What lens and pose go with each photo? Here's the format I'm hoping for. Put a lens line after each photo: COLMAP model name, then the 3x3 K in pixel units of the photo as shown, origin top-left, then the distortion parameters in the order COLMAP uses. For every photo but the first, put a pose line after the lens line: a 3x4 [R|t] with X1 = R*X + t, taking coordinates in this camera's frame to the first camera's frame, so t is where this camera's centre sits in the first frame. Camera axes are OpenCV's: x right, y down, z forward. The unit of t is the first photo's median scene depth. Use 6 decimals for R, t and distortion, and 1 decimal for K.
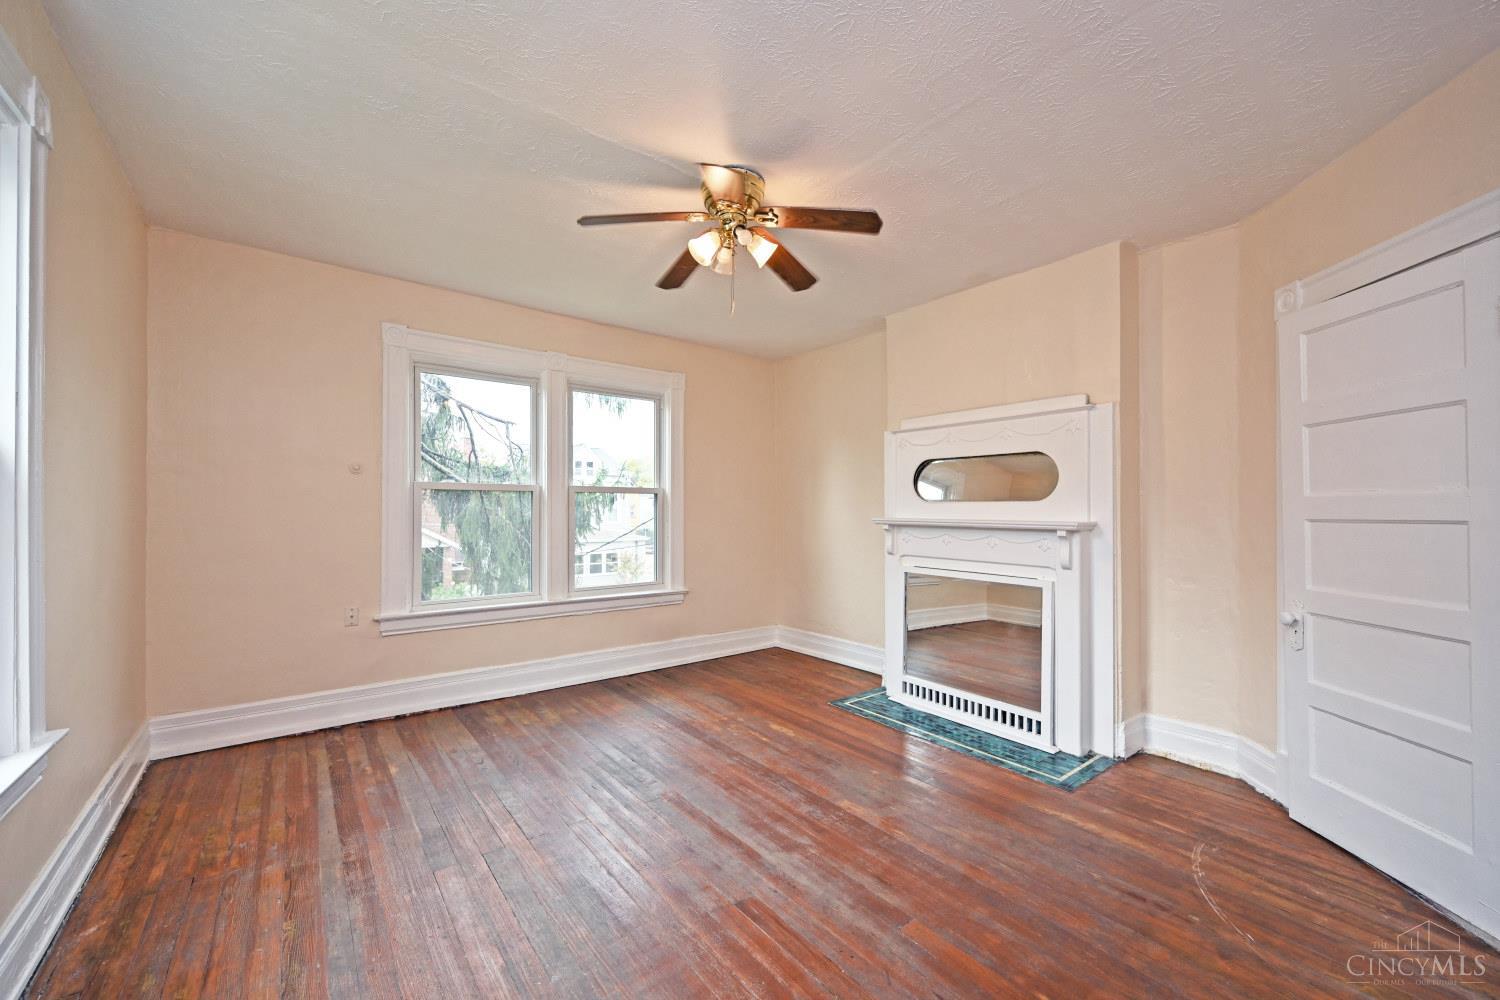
lens RADIAL K [[588.4, 0, 752.0], [0, 588.4, 505.1], [0, 0, 1]] dist [0.000677, -0.000693]
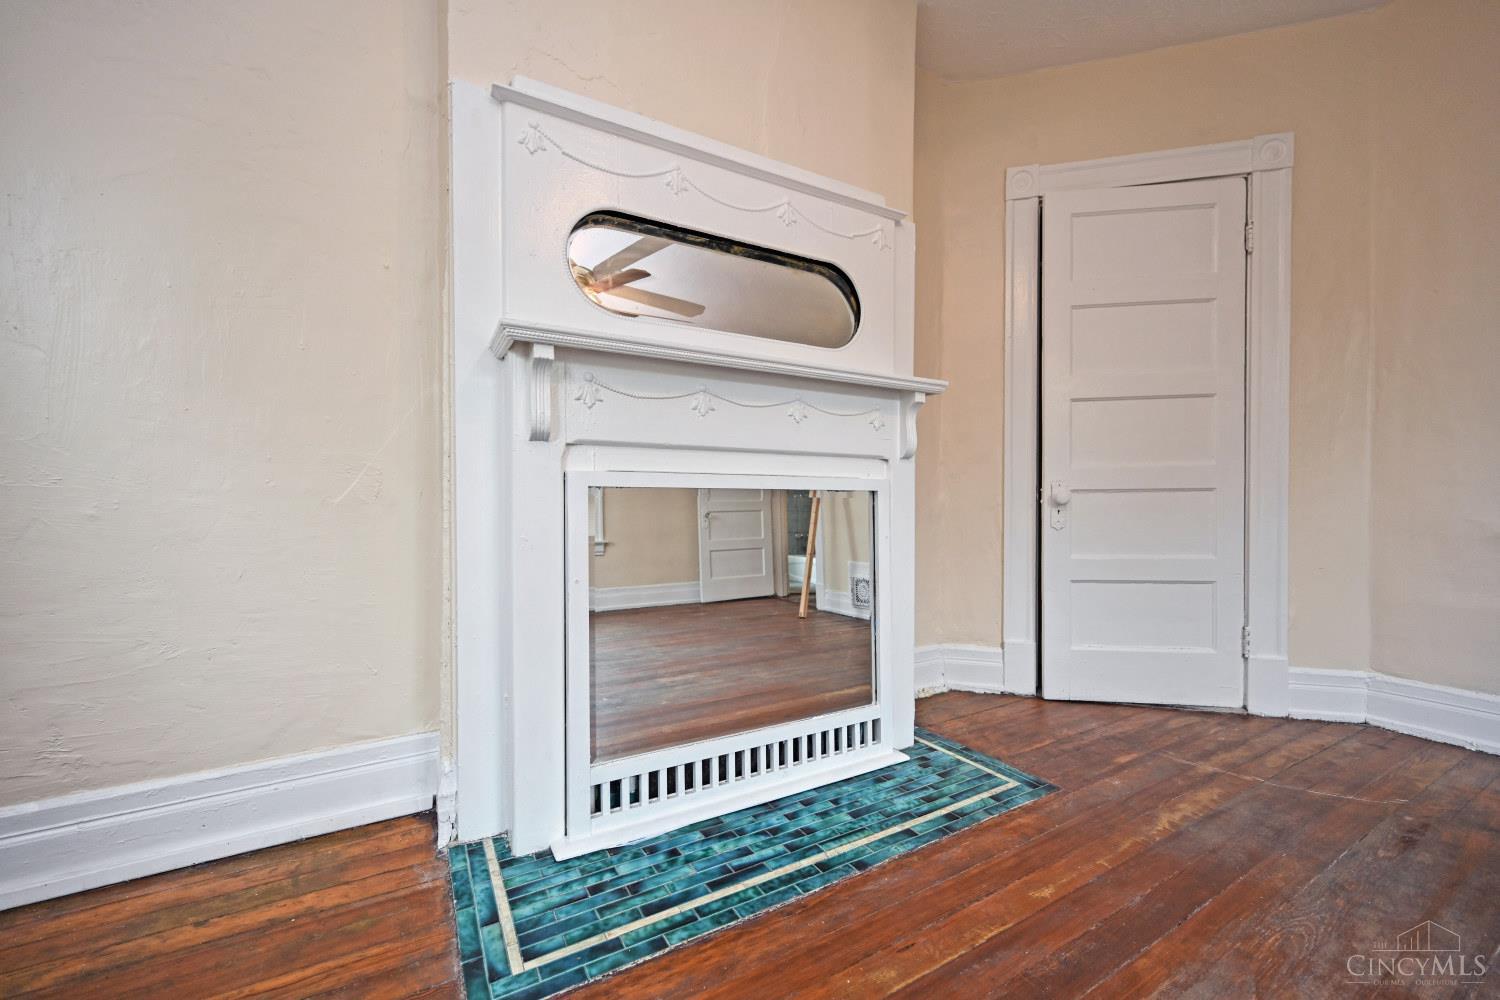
lens RADIAL K [[588.4, 0, 755.0], [0, 588.4, 503.6], [0, 0, 1]] dist [0.000677, -0.000693]
pose [[0.132016, -0.005016, 0.991235, -0.103626], [-0.005167, 0.999970, 0.005749, 0.140713], [-0.991234, -0.005880, 0.131986, 0.984691]]
